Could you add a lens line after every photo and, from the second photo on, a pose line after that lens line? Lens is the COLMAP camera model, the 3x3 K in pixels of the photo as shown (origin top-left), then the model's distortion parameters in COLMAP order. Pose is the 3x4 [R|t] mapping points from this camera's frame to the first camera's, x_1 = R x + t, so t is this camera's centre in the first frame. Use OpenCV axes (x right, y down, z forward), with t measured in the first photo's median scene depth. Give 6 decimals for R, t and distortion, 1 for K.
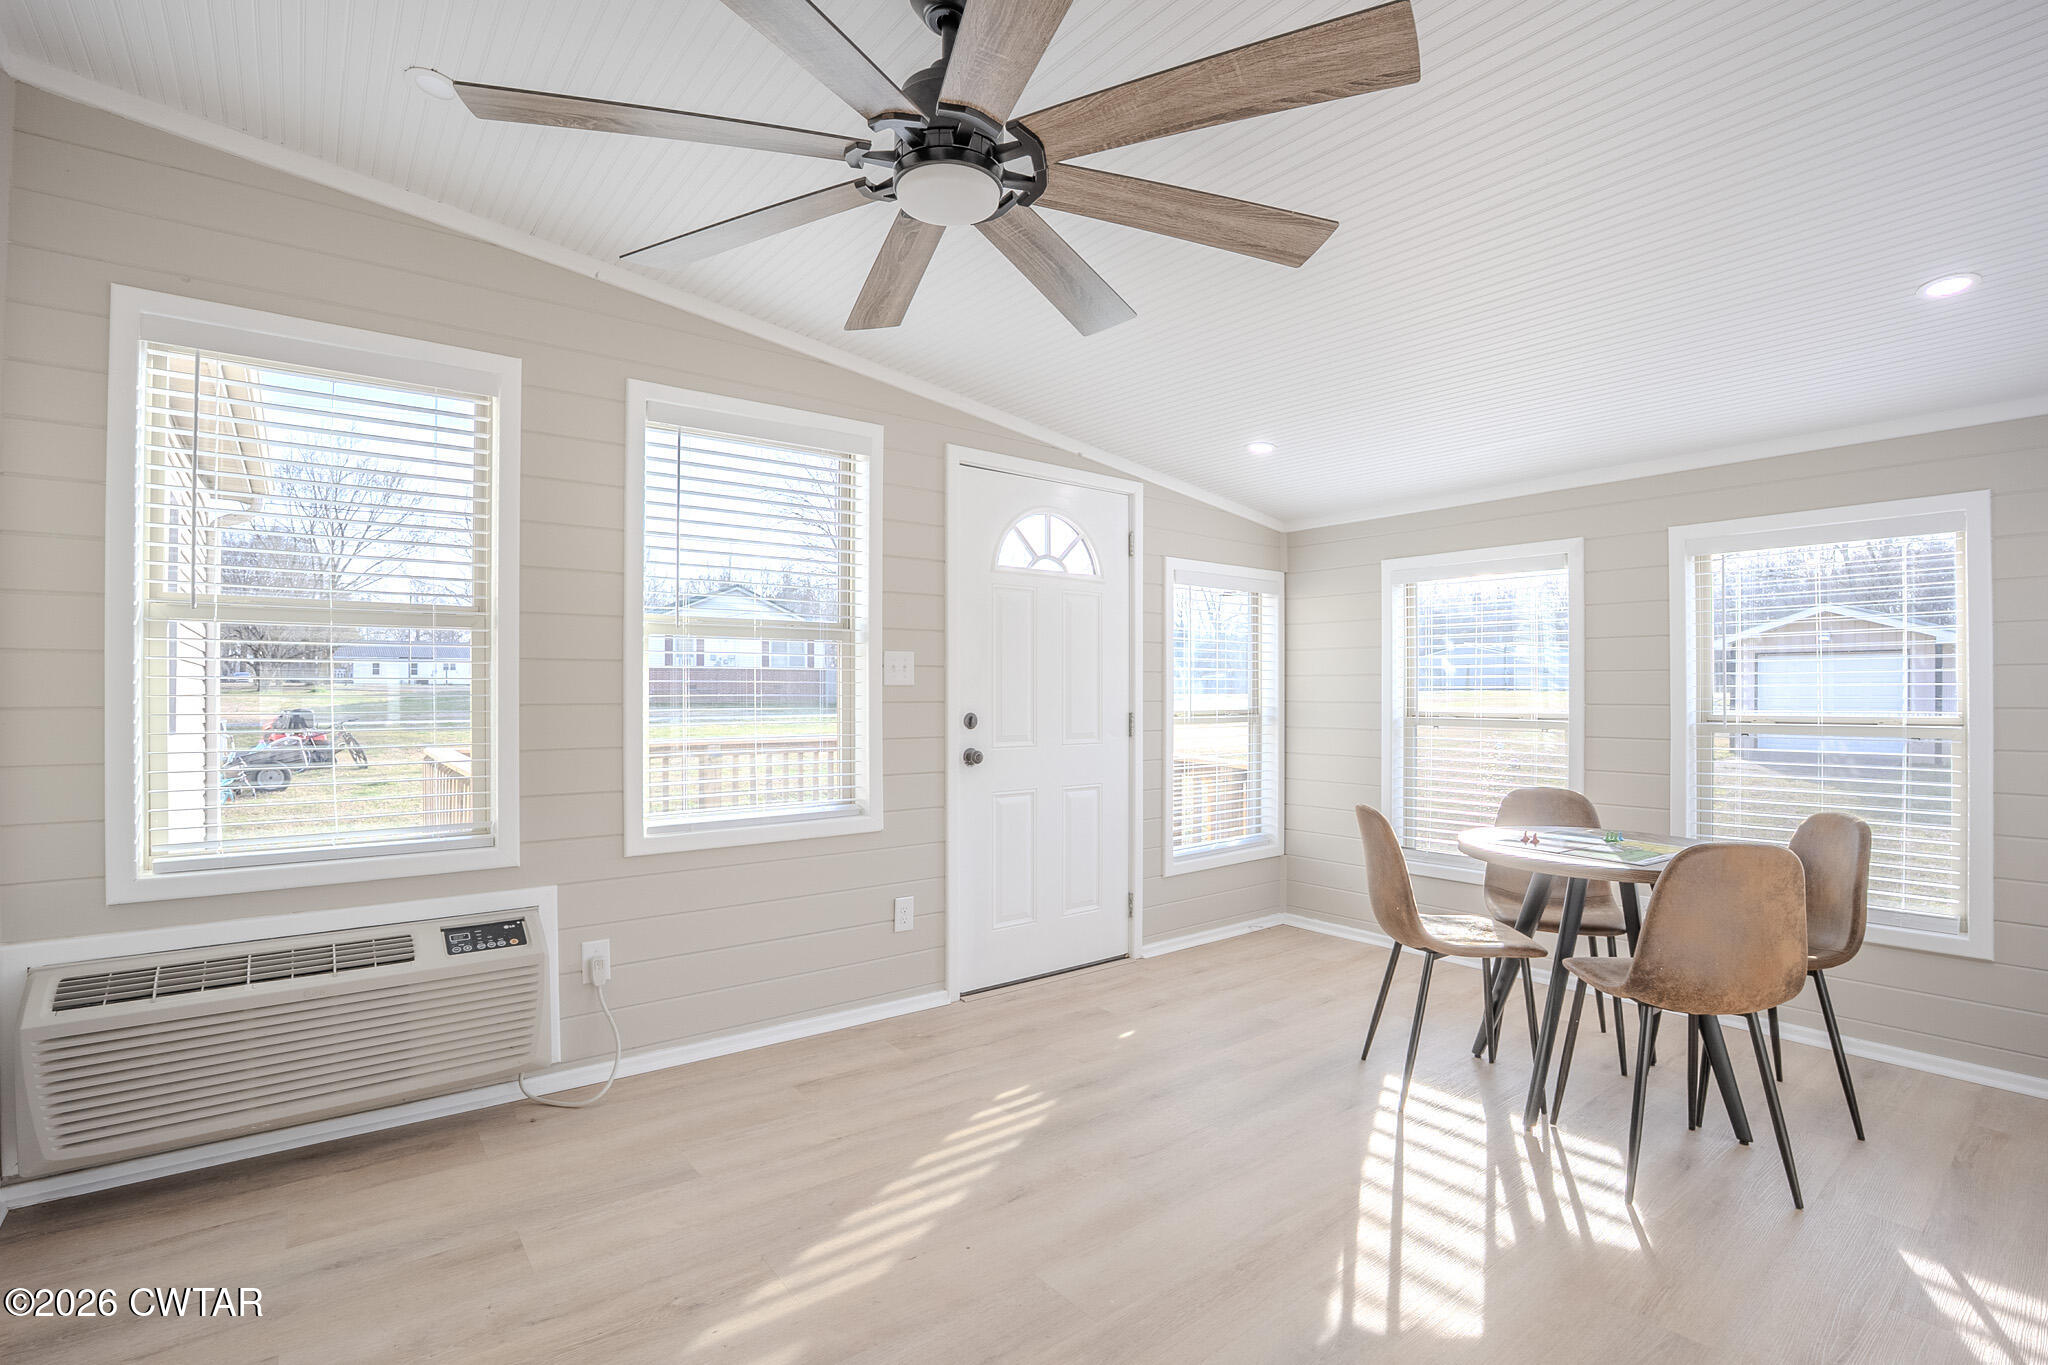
lens RADIAL K [[943.7, 0, 1024.0], [0, 943.7, 682.5], [0, 0, 1]] dist [-0.033422, 0.000285]
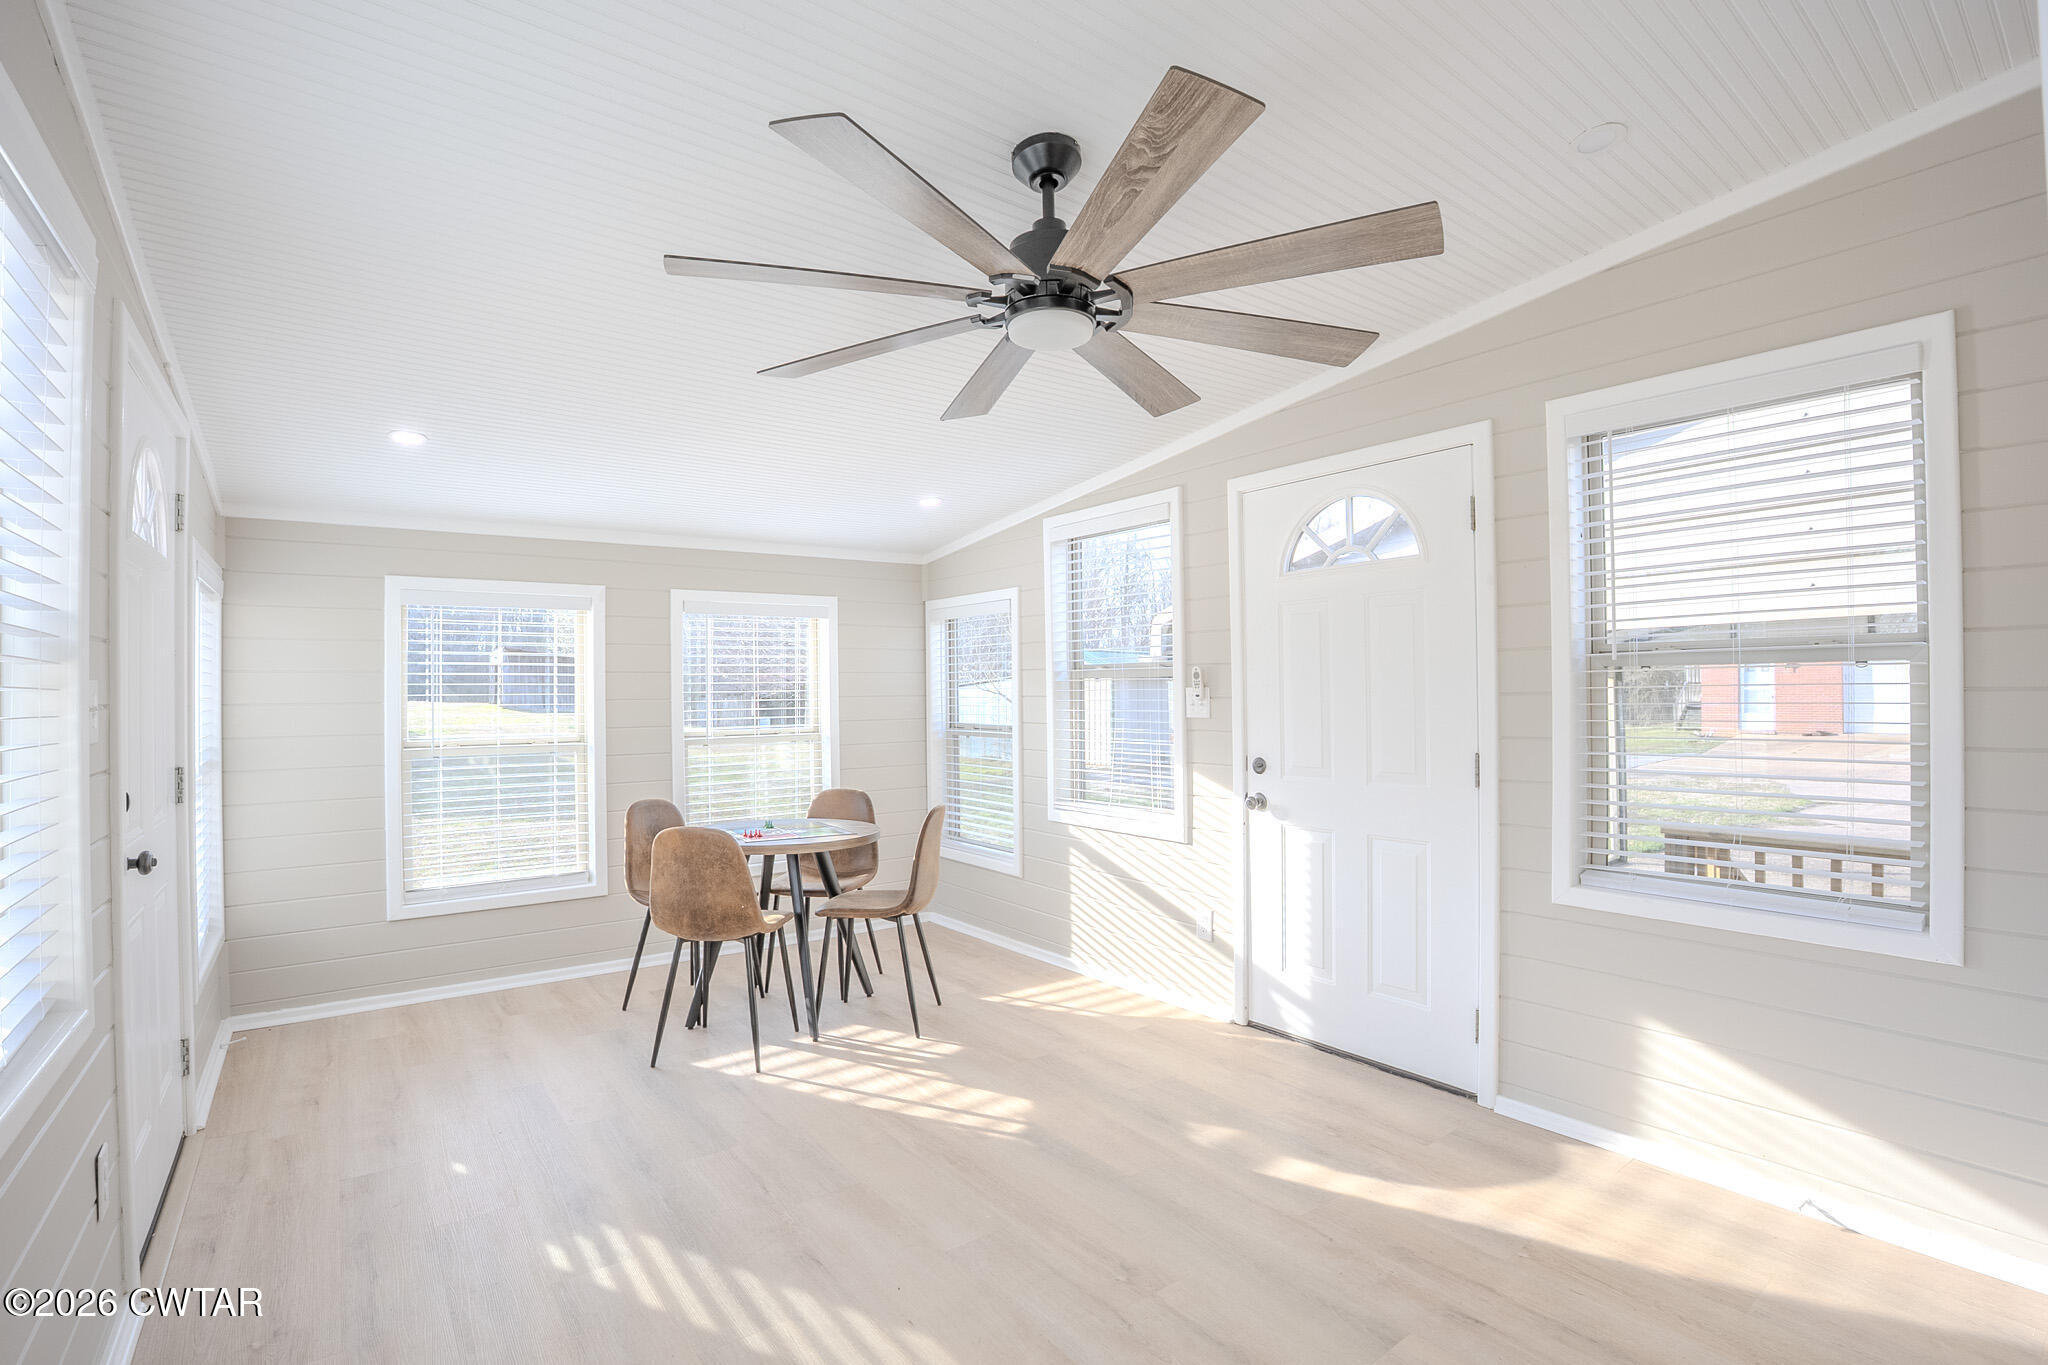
lens RADIAL K [[943.7, 0, 1024.0], [0, 943.7, 682.5], [0, 0, 1]] dist [-0.033422, 0.000285]
pose [[0.027616, 0.008482, 0.999583, -0.896335], [-0.002258, 0.999962, -0.008422, -0.040215], [-0.999616, -0.002024, 0.027634, 0.687654]]
